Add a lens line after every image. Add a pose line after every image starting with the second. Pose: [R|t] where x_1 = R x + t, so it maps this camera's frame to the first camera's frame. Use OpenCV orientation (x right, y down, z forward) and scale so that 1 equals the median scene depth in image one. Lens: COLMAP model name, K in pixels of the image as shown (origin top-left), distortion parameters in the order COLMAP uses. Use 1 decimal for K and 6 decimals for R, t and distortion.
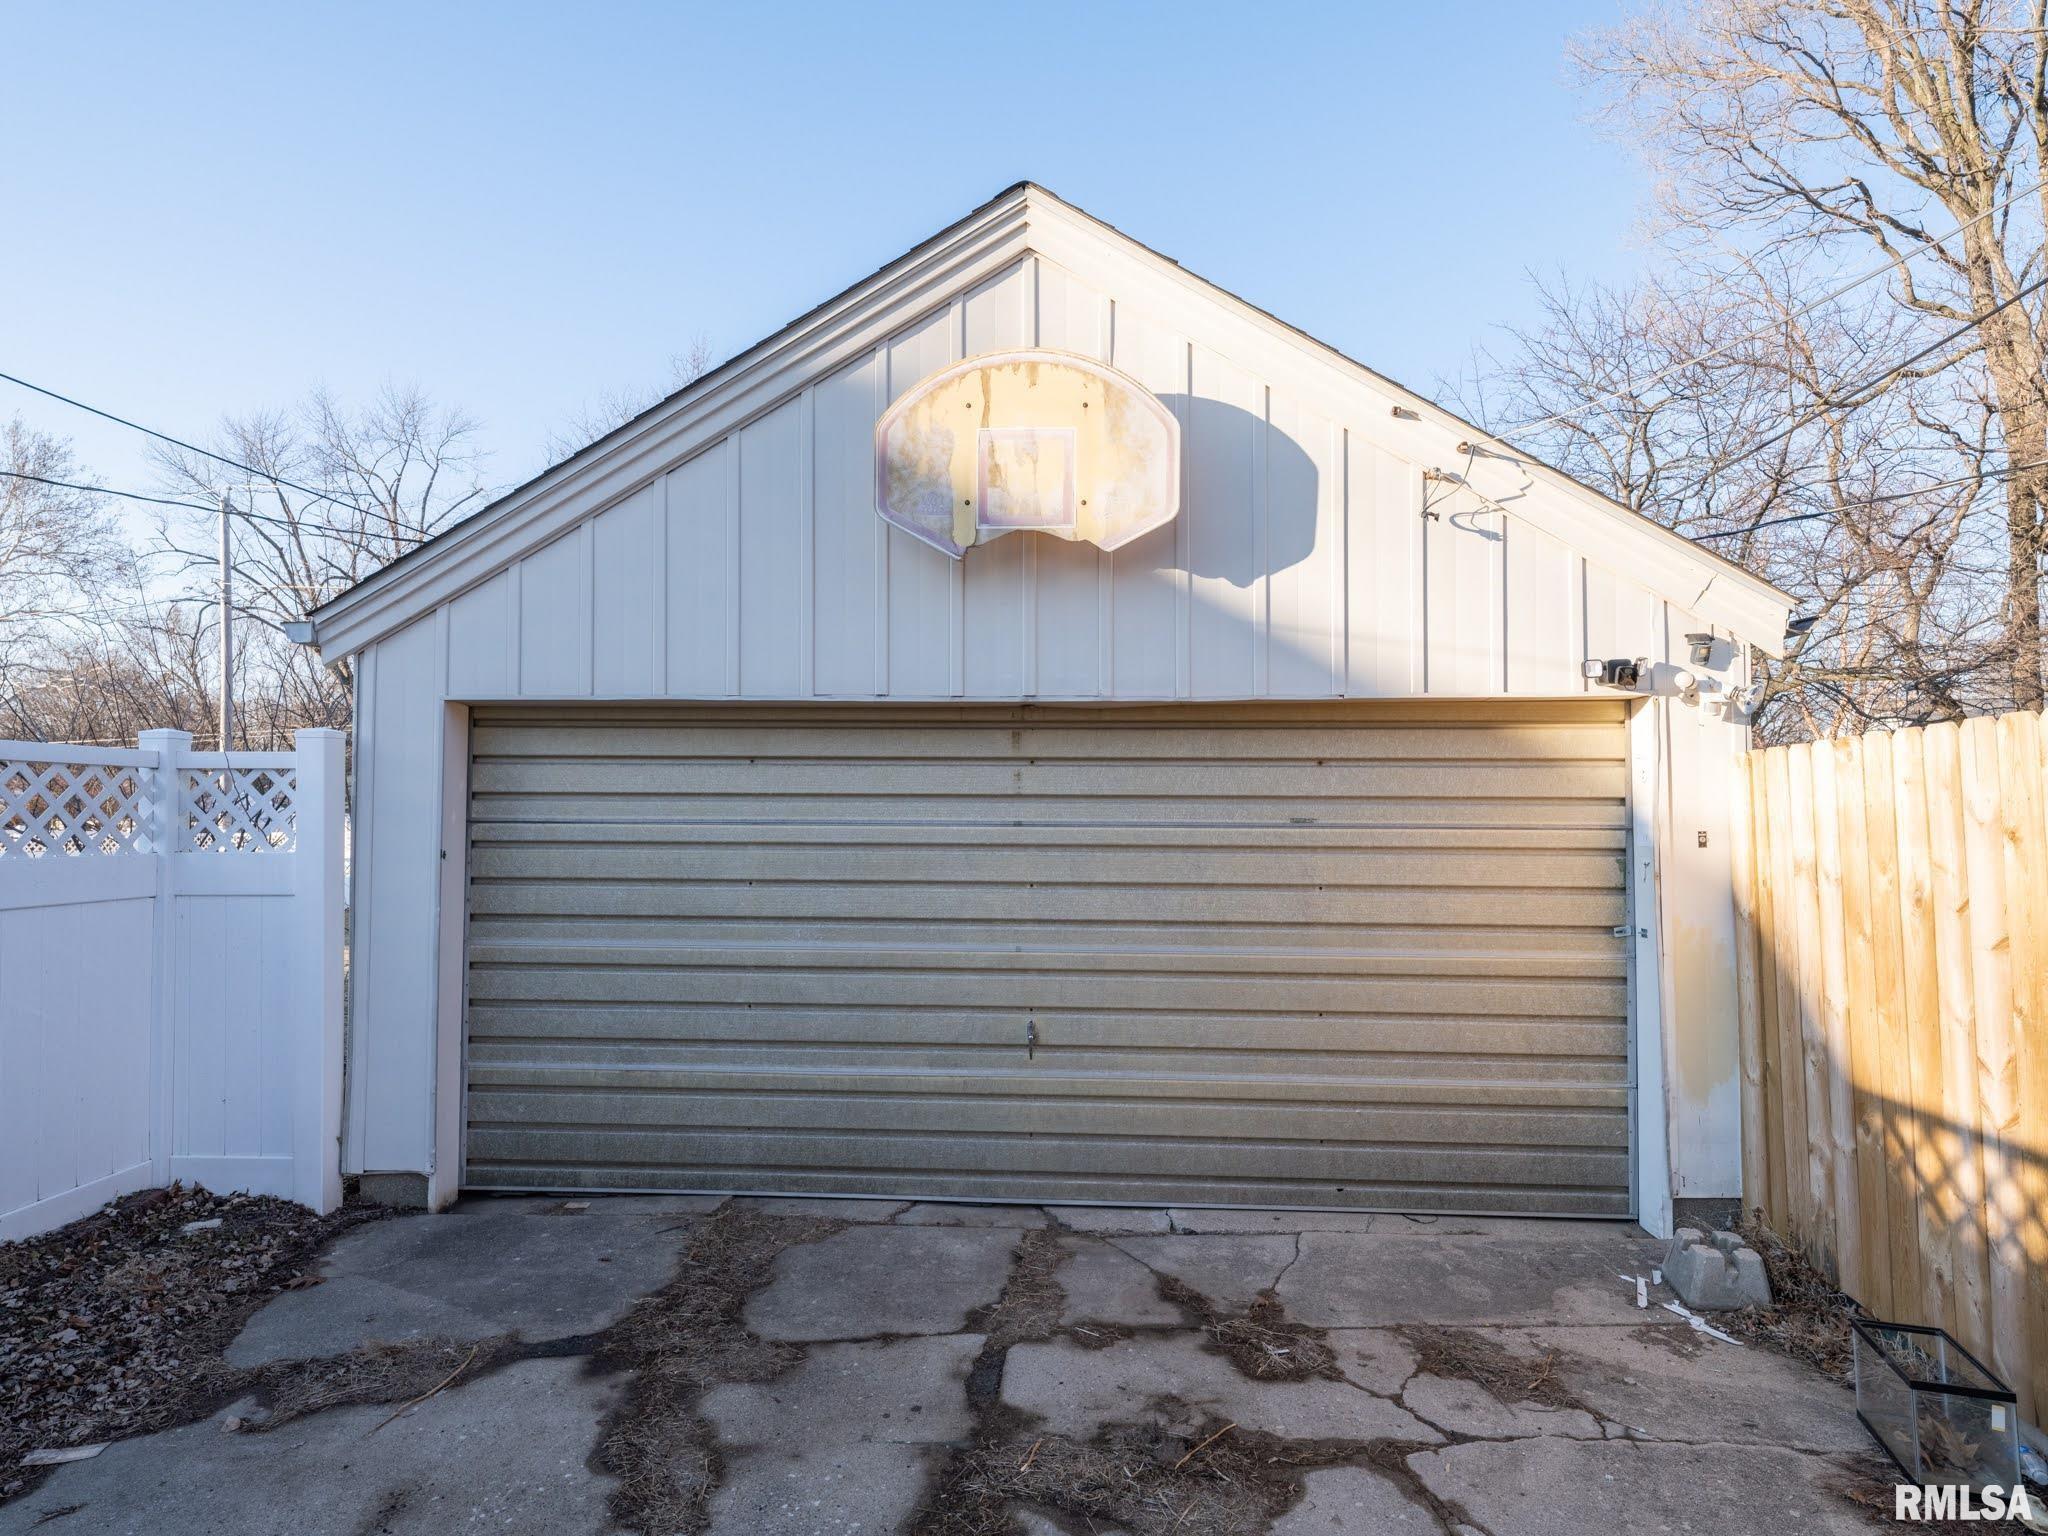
lens RADIAL K [[1105.6, 0, 1008.7], [0, 1105.6, 767.3], [0, 0, 1]] dist [0.006554, -0.003401]
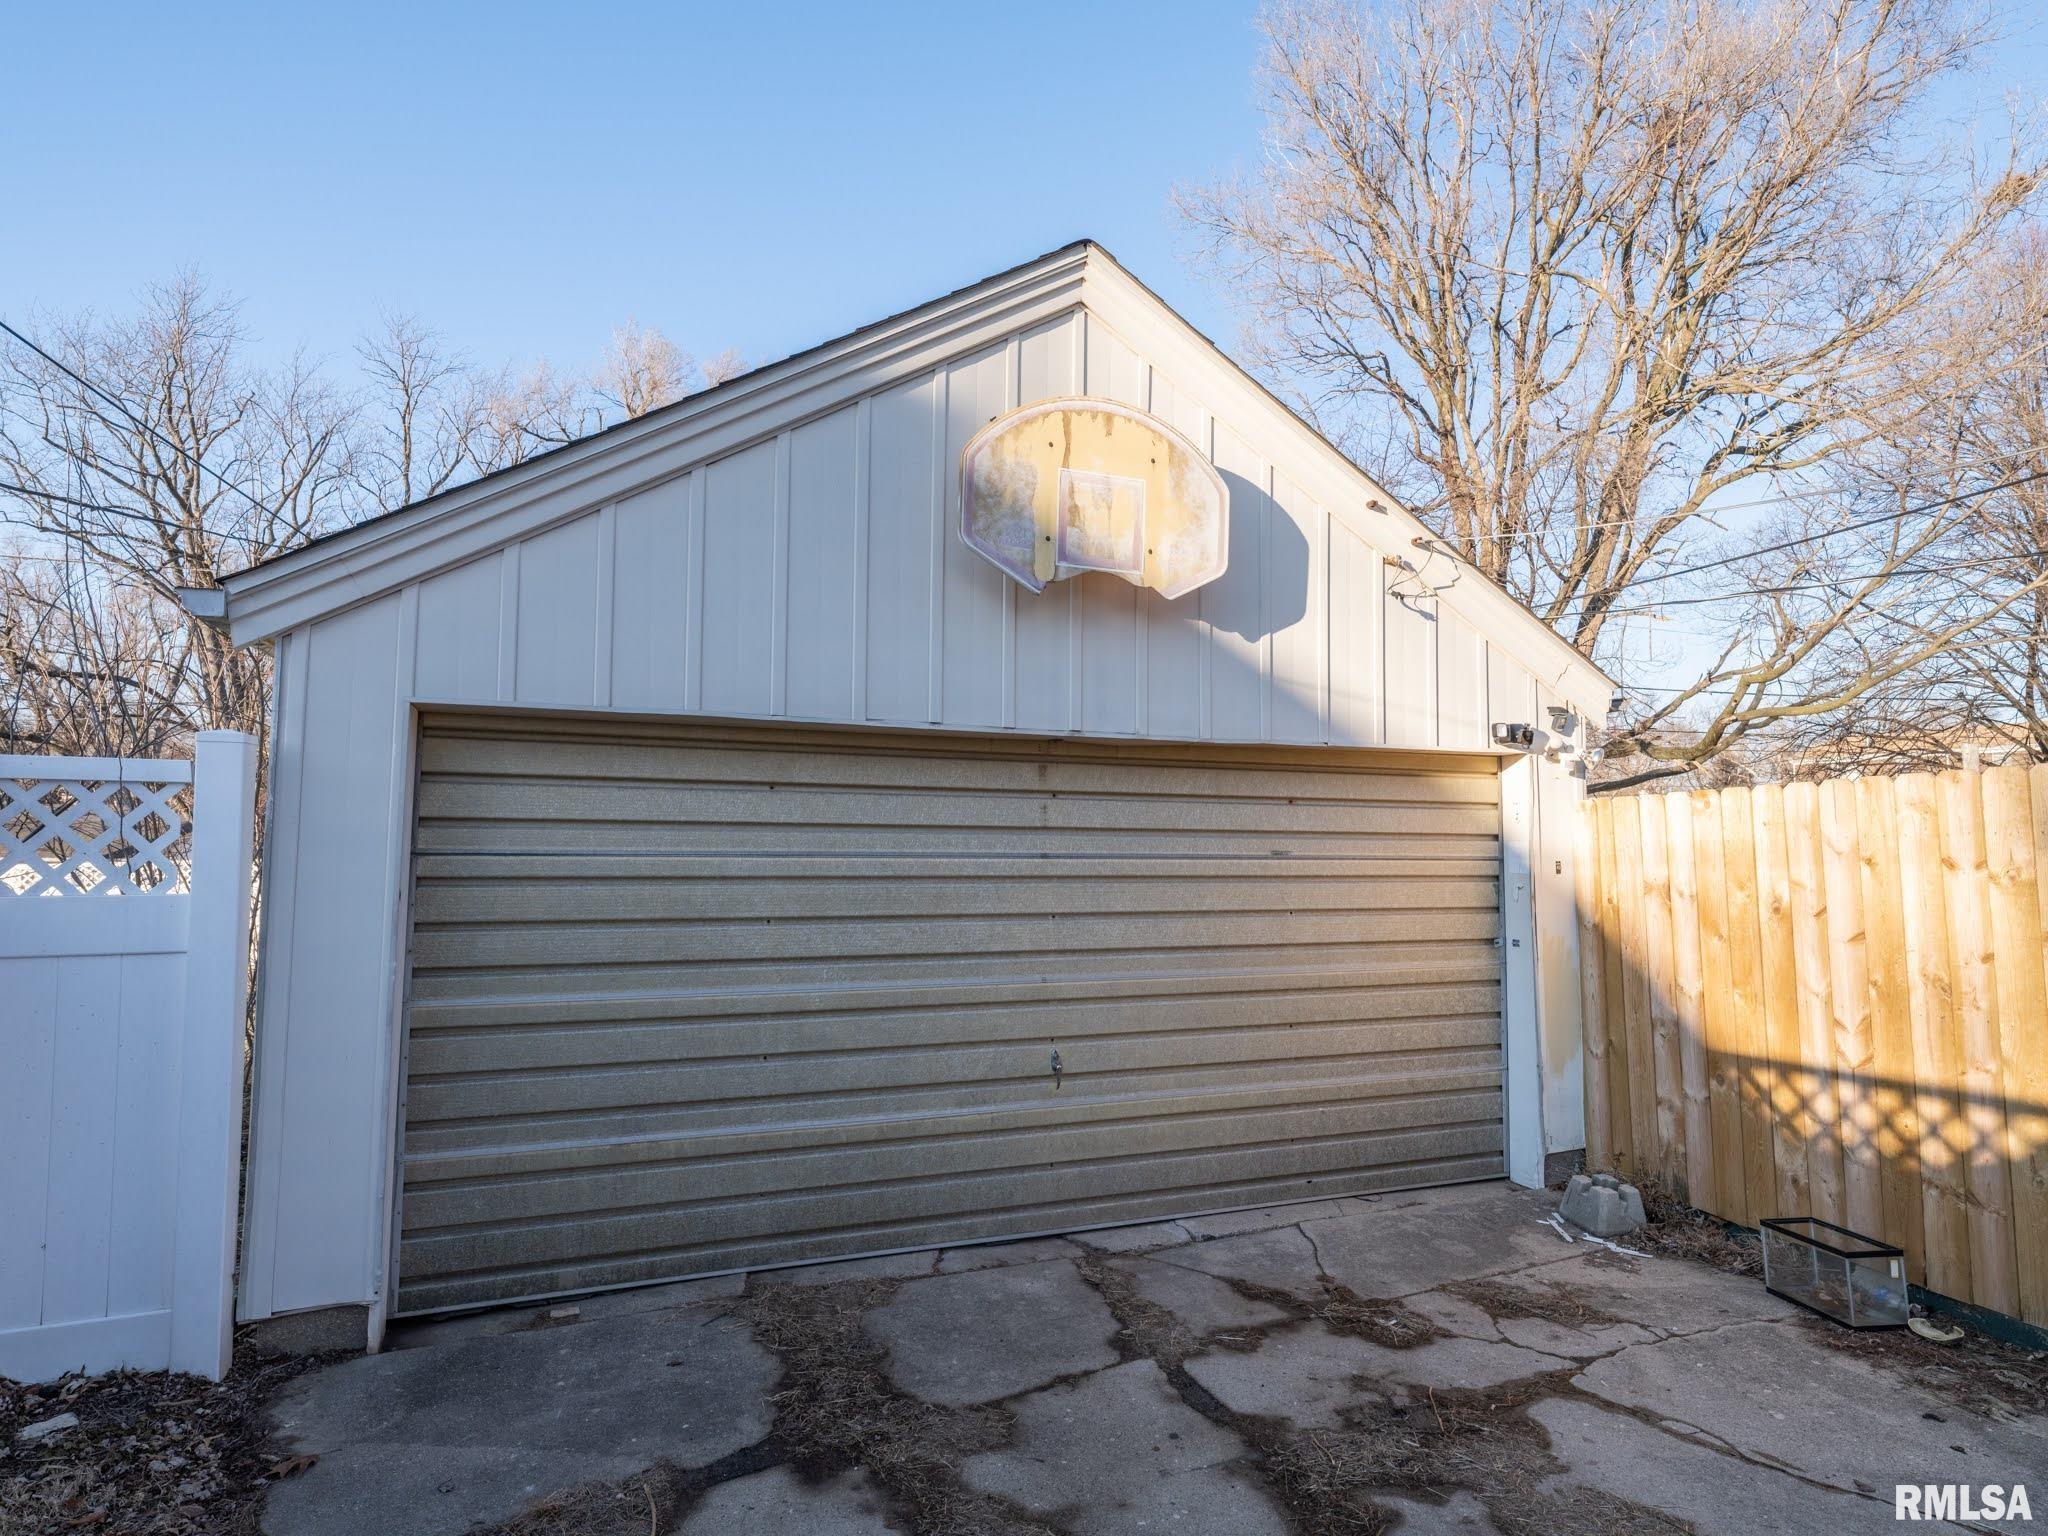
lens RADIAL K [[1105.6, 0, 1014.9], [0, 1105.6, 766.4], [0, 0, 1]] dist [0.006554, -0.003401]
pose [[0.911049, 0.032694, 0.411000, -0.453241], [-0.018411, 0.999083, -0.038663, 0.009204], [-0.411887, 0.027657, 0.910815, 0.088541]]
